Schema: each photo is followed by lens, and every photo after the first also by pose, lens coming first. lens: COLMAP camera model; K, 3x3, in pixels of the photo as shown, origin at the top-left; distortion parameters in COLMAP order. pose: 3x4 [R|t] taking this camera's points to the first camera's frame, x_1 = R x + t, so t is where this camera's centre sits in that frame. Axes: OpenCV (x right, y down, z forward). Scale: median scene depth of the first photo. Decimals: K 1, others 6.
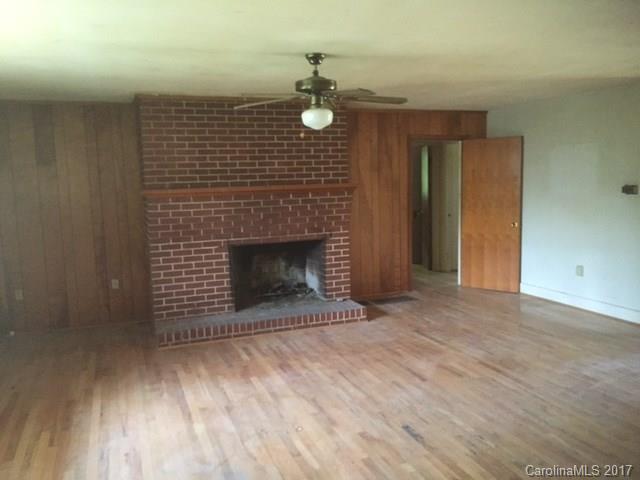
lens RADIAL K [[545.3, 0, 315.0], [0, 545.3, 238.2], [0, 0, 1]] dist [0.097274, -0.155635]
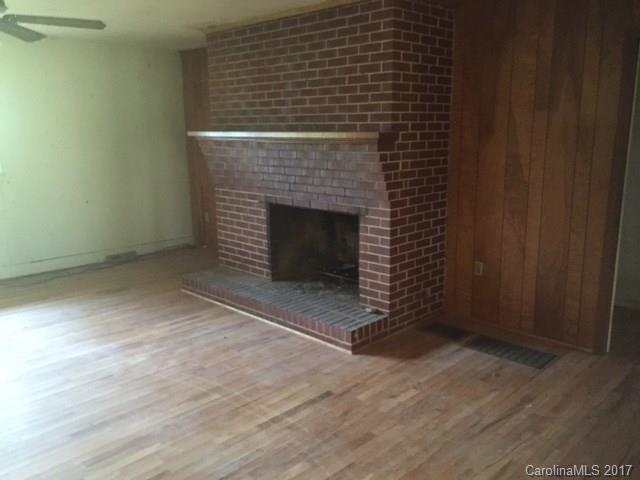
lens RADIAL K [[545.3, 0, 315.0], [0, 545.3, 238.2], [0, 0, 1]] dist [0.097274, -0.155635]
pose [[0.416463, 0.207909, -0.885061, 0.684373], [-0.101242, 0.978051, 0.182114, -0.100598], [0.903498, 0.013762, 0.428371, 0.766602]]
